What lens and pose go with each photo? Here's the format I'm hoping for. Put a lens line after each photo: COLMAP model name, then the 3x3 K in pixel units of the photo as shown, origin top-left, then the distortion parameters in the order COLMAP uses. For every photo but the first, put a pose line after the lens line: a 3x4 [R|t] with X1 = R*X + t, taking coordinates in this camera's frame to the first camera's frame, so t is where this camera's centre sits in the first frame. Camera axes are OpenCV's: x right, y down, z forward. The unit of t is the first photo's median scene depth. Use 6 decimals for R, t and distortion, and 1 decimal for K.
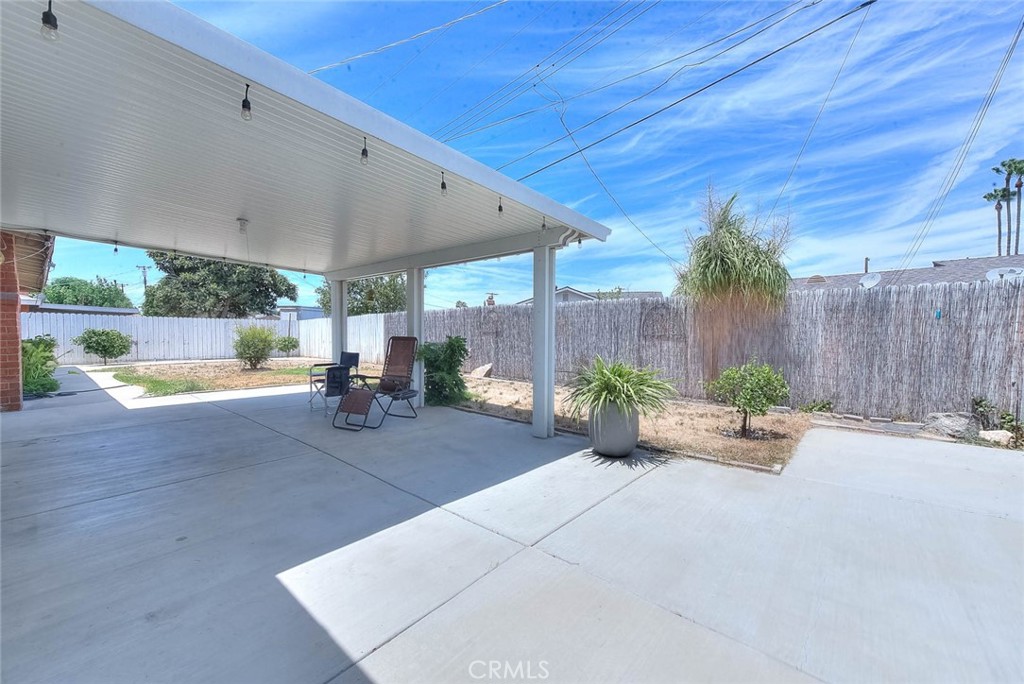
lens RADIAL K [[410.1, 0, 512.0], [0, 410.1, 342.0], [0, 0, 1]] dist [-0.043487, 0.024475]
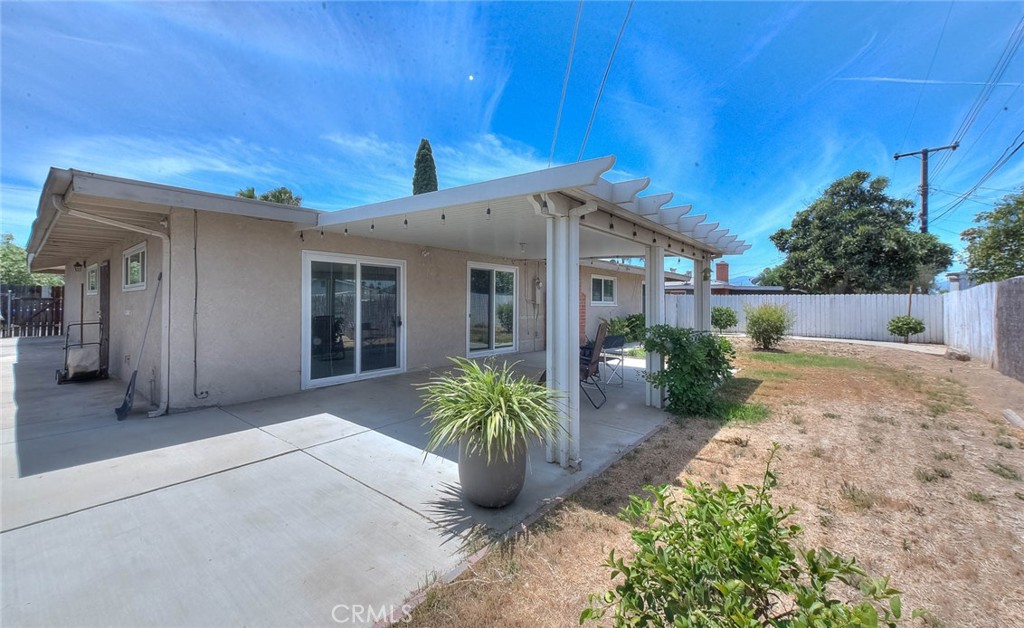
lens RADIAL K [[420.1, 0, 515.8], [0, 420.1, 298.8], [0, 0, 1]] dist [-0.000086, 0.000066]
pose [[0.024182, -0.006617, -0.999686, 0.247524], [-0.030633, 0.999504, -0.007357, -0.019727], [0.999238, 0.030802, 0.023967, 0.249880]]
